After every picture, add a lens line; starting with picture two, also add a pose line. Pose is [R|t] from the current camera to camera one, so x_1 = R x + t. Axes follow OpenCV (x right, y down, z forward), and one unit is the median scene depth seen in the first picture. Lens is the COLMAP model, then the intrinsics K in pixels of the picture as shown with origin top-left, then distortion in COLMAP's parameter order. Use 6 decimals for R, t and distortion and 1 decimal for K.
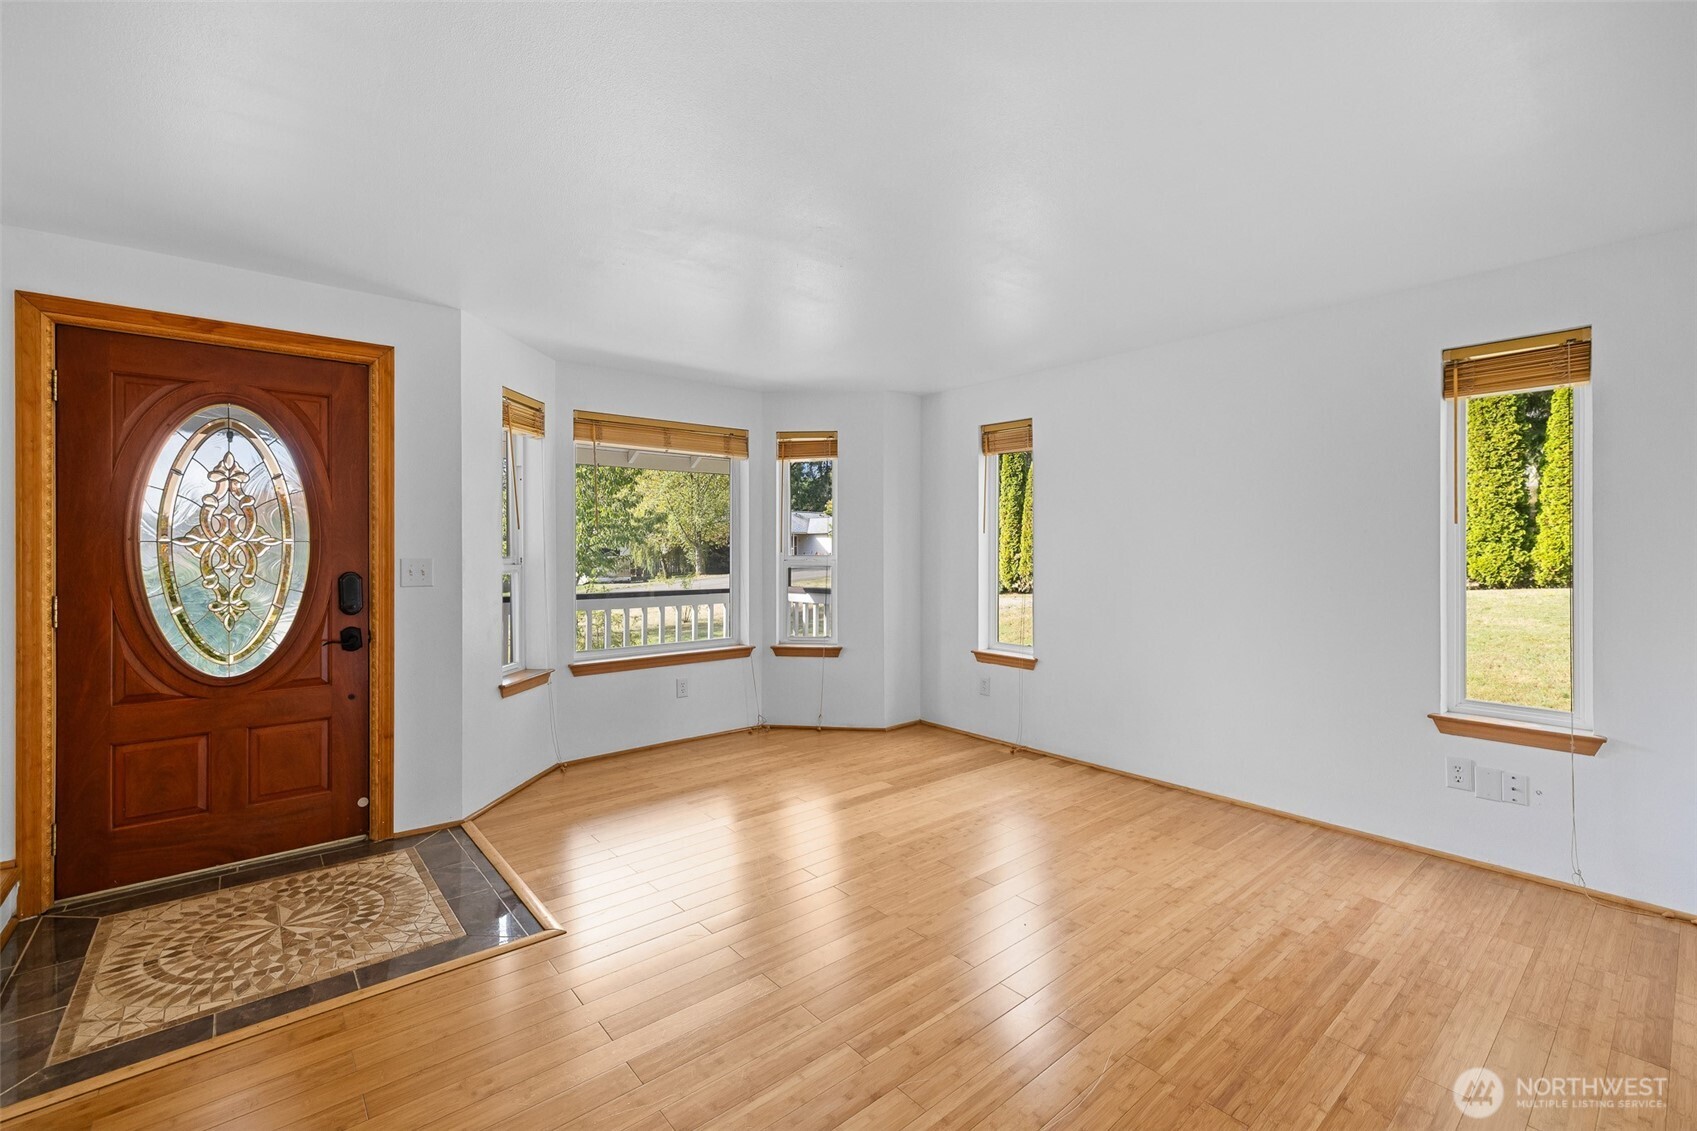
lens RADIAL K [[722.6, 0, 844.5], [0, 722.6, 545.8], [0, 0, 1]] dist [0.002021, 0.000583]
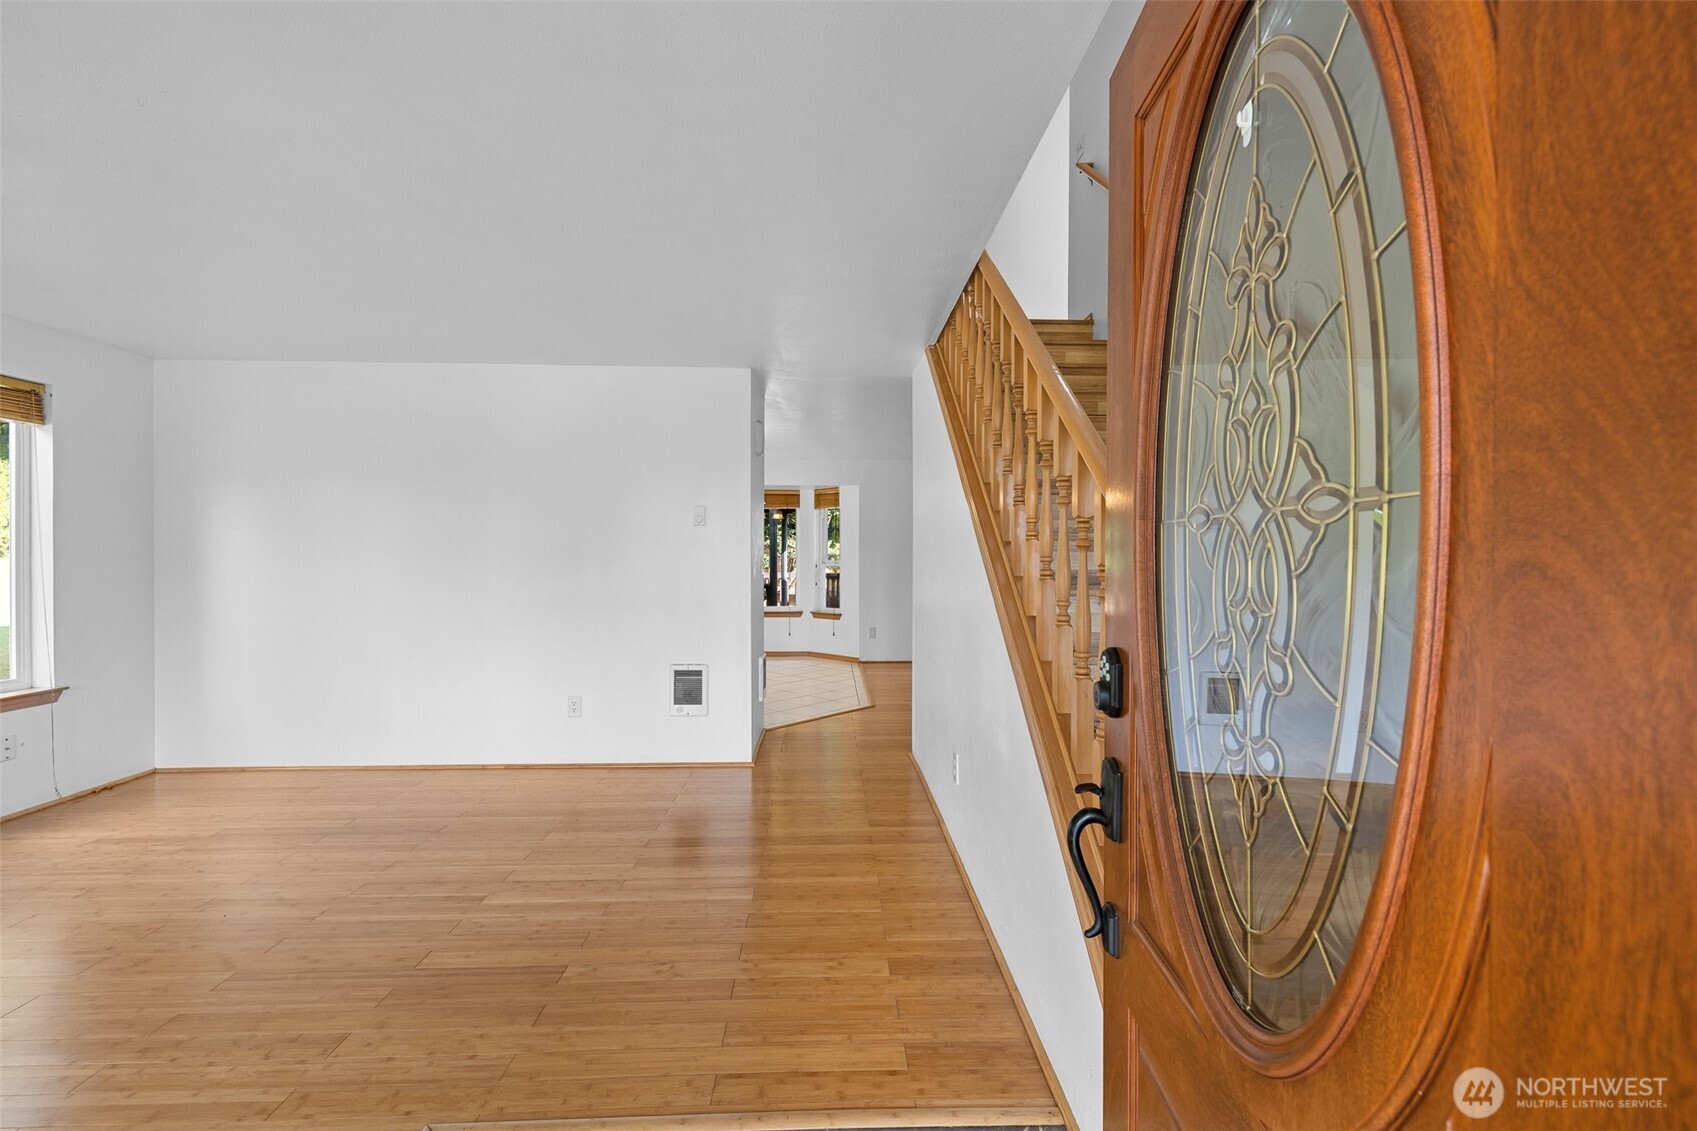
lens RADIAL K [[722.6, 0, 845.4], [0, 722.6, 559.1], [0, 0, 1]] dist [0.002021, 0.000583]
pose [[-0.783711, -0.004790, 0.621107, -0.851372], [-0.005540, 0.999984, 0.000723, 0.009698], [-0.621100, -0.002874, -0.783726, 0.995949]]
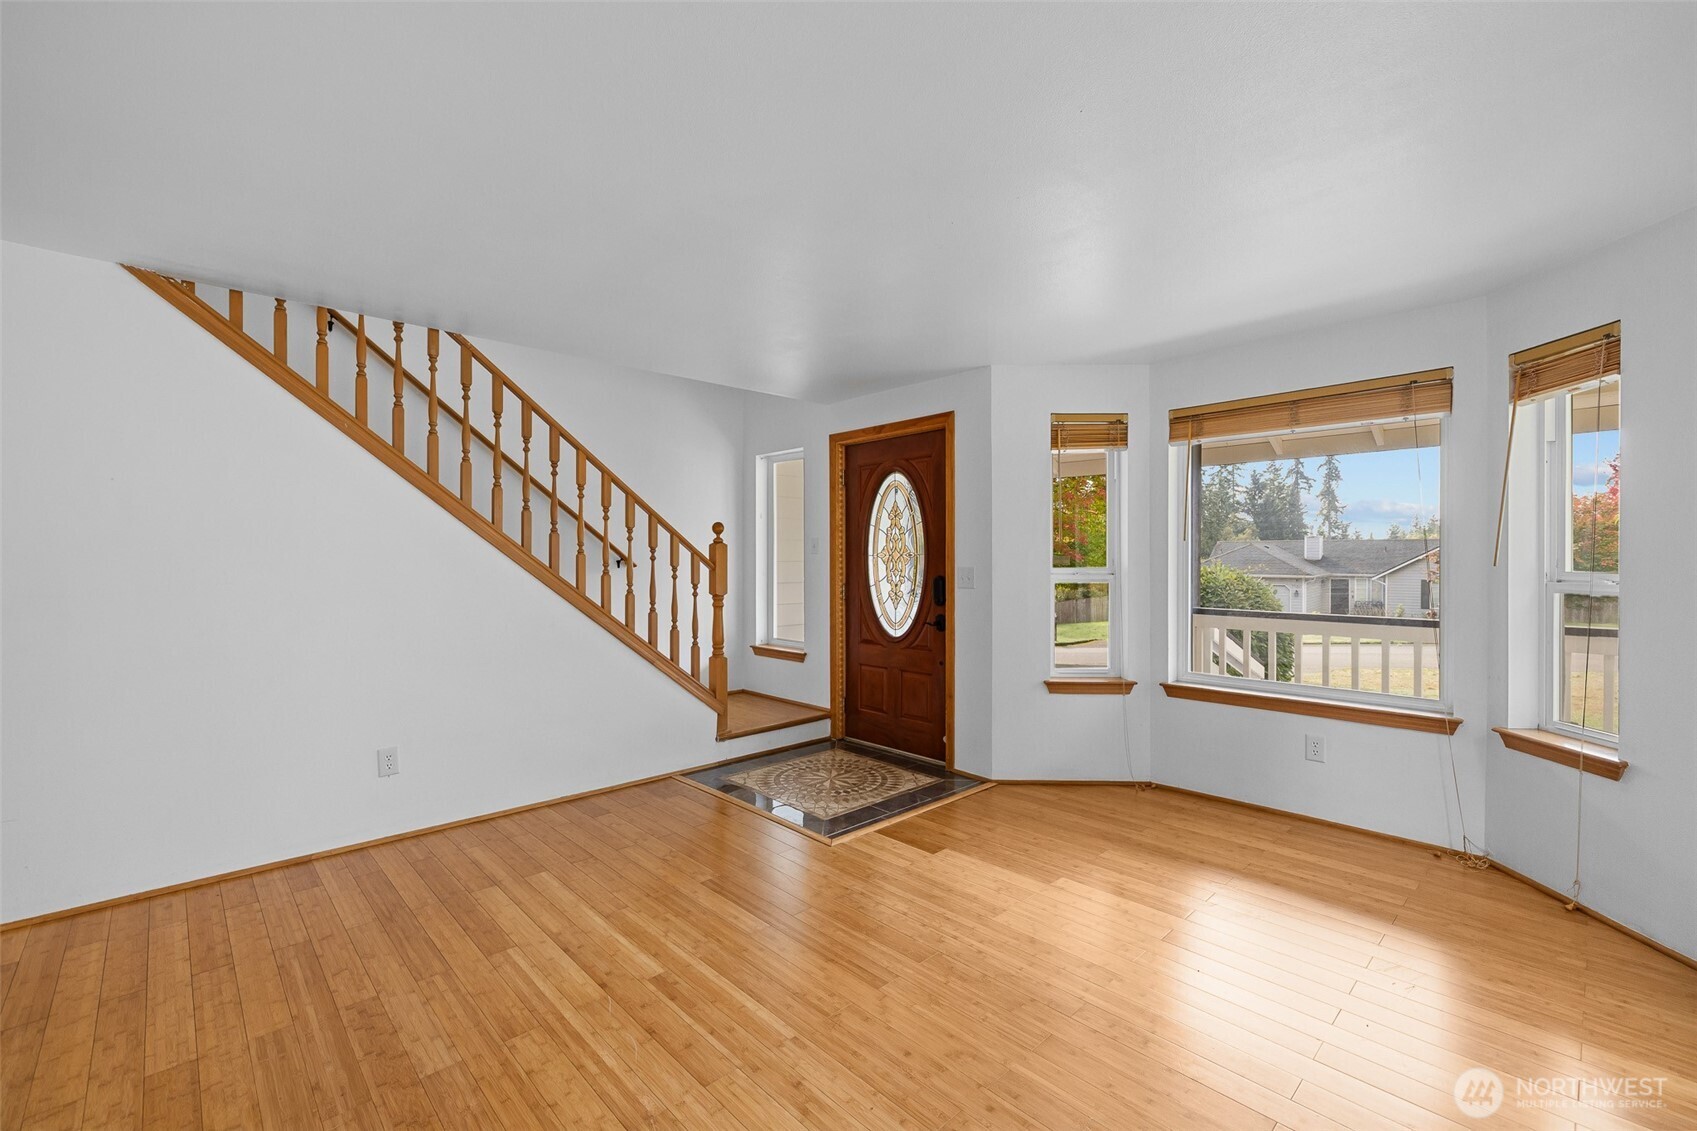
lens RADIAL K [[722.6, 0, 854.5], [0, 722.6, 565.4], [0, 0, 1]] dist [0.002021, 0.000583]
pose [[0.063265, 0.010441, -0.997942, 0.738652], [0.006790, 0.999918, 0.010892, -0.001948], [0.997974, -0.007465, 0.063189, 0.746572]]
